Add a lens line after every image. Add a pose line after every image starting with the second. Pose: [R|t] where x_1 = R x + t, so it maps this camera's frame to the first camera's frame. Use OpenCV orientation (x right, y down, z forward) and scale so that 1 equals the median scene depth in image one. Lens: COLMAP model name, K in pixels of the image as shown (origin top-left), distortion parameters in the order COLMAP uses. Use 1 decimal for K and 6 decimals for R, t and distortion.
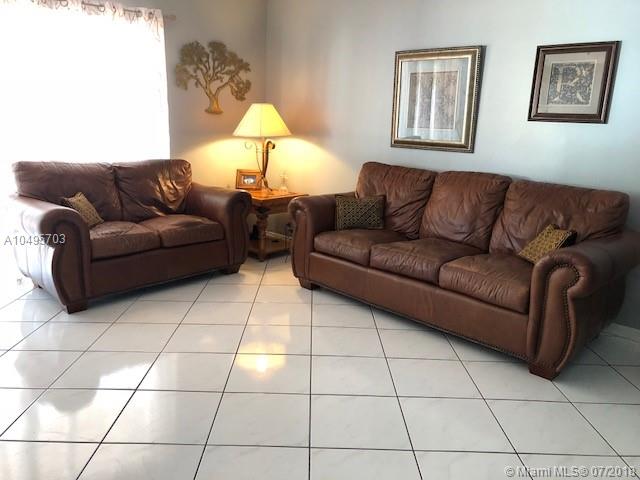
lens RADIAL K [[524.3, 0, 320.2], [0, 524.3, 231.1], [0, 0, 1]] dist [0.025984, -0.007783]
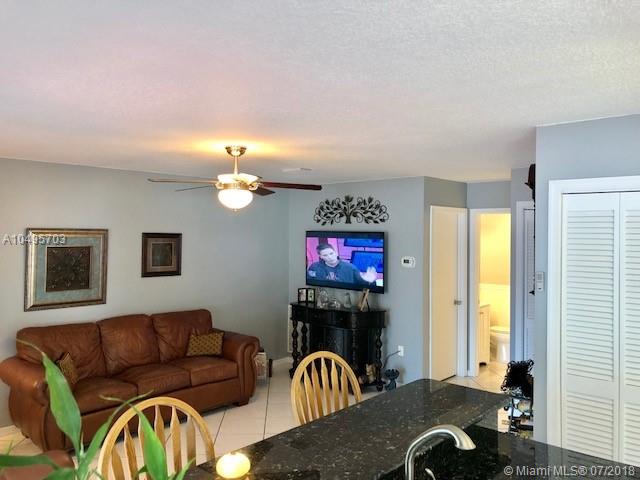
lens RADIAL K [[524.3, 0, 320.2], [0, 524.3, 231.1], [0, 0, 1]] dist [0.025984, -0.007783]
pose [[-0.049625, -0.027255, 0.998396, -0.991122], [0.205051, 0.978056, 0.036892, -0.241607], [-0.977492, 0.206553, -0.042947, 0.425165]]
